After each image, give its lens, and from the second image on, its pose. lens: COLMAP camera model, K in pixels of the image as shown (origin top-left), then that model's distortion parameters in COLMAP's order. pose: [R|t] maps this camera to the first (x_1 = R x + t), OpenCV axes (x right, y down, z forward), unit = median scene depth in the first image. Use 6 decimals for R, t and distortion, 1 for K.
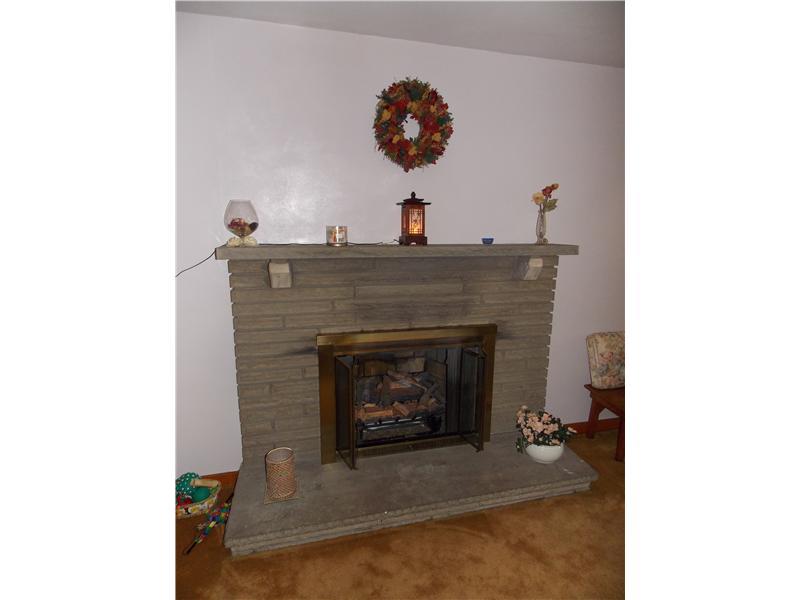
lens RADIAL K [[395.5, 0, 400.0], [0, 395.5, 300.0], [0, 0, 1]] dist [0.001779, -0.000265]
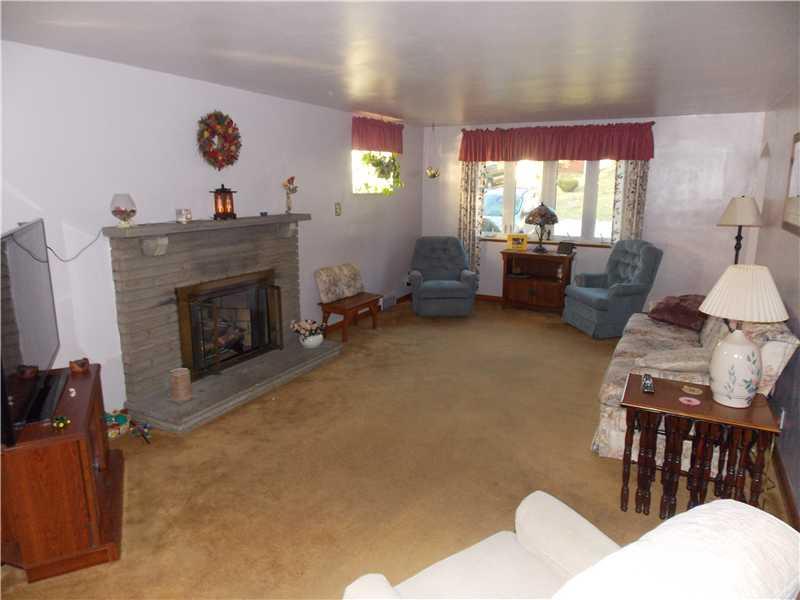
lens RADIAL K [[531.2, 0, 400.4], [0, 531.2, 293.9], [0, 0, 1]] dist [0.008172, -0.003808]
pose [[0.674797, -0.158893, 0.720696, -1.007468], [0.144241, 0.986110, 0.082354, 0.066428], [-0.723771, 0.048382, 0.688342, -0.831194]]
